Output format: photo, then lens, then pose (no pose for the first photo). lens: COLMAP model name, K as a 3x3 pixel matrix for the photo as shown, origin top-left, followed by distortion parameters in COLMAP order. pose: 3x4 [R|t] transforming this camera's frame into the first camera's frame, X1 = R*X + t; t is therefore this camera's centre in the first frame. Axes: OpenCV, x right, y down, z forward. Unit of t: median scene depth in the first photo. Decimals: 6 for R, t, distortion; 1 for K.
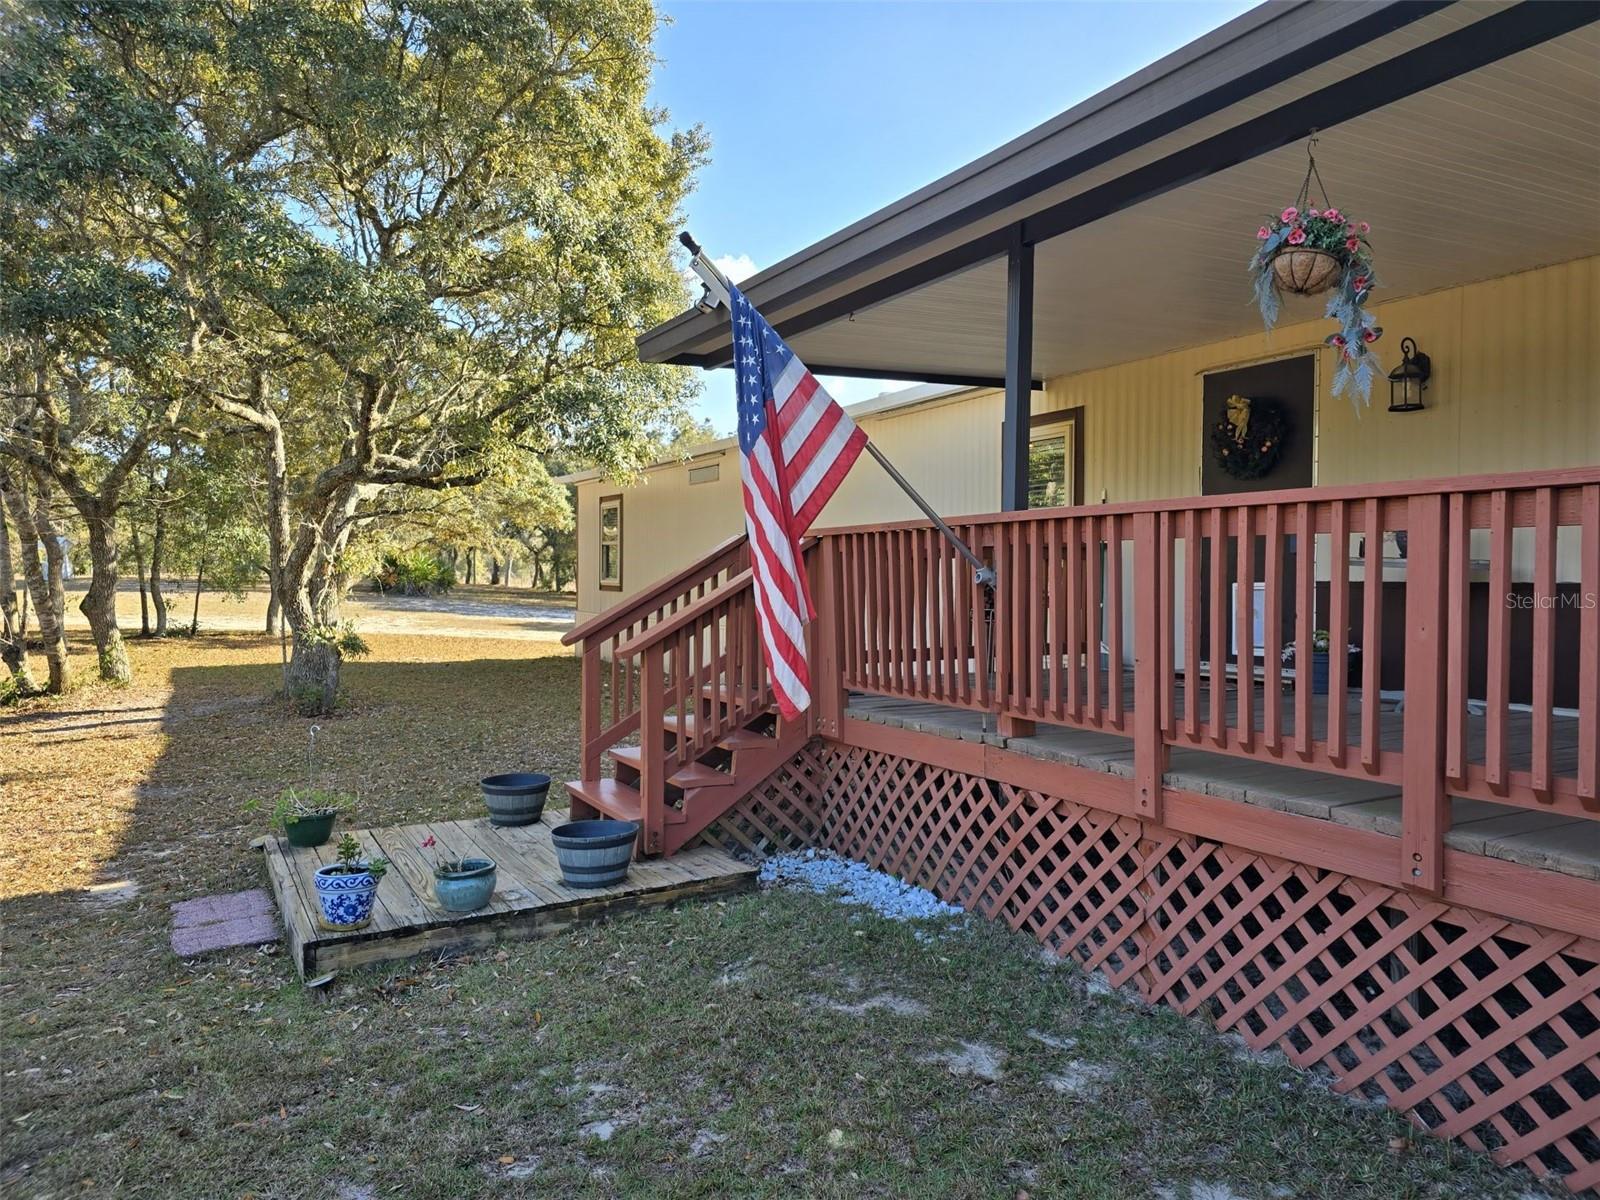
lens RADIAL K [[1075.6, 0, 806.8], [0, 1075.6, 608.2], [0, 0, 1]] dist [0.001592, -0.004825]
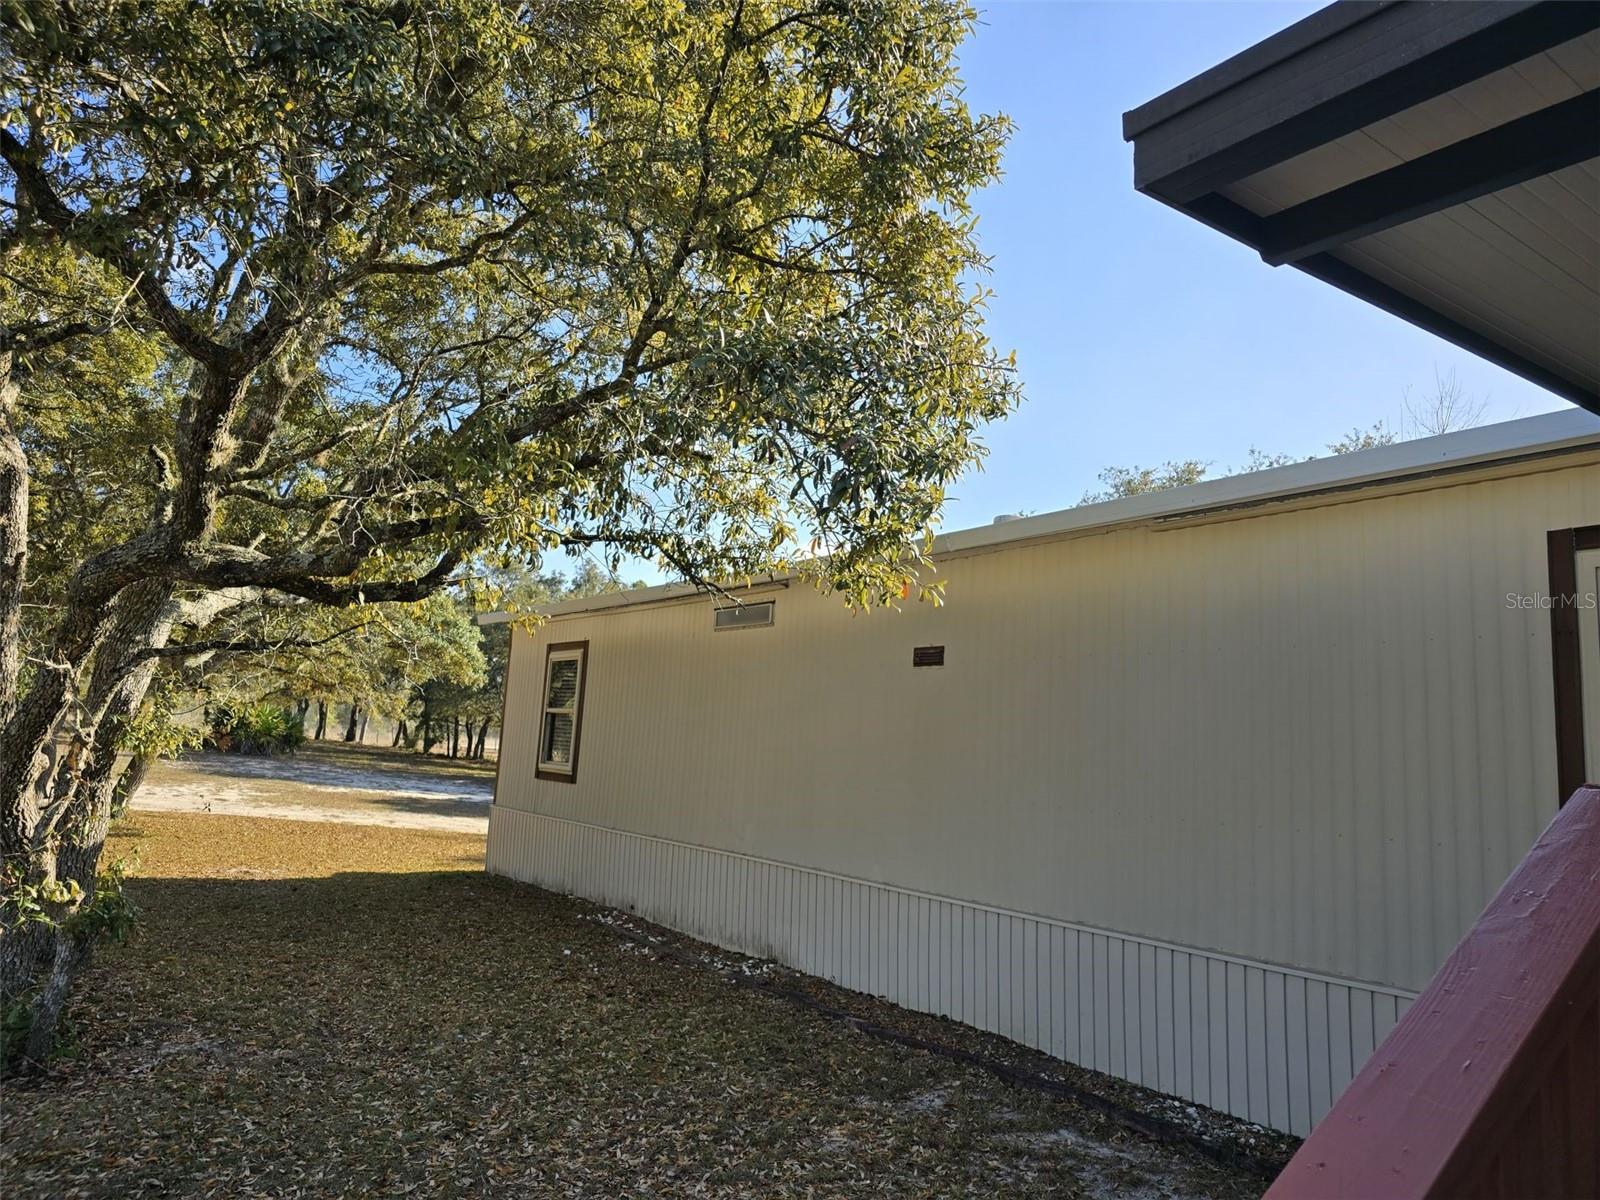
lens RADIAL K [[1075.6, 0, 794.4], [0, 1075.6, 588.3], [0, 0, 1]] dist [0.001592, -0.004825]
pose [[0.992514, 0.058678, 0.107107, -0.107610], [-0.039460, 0.984052, -0.173452, -0.023196], [-0.115577, 0.167927, 0.979001, 0.280326]]
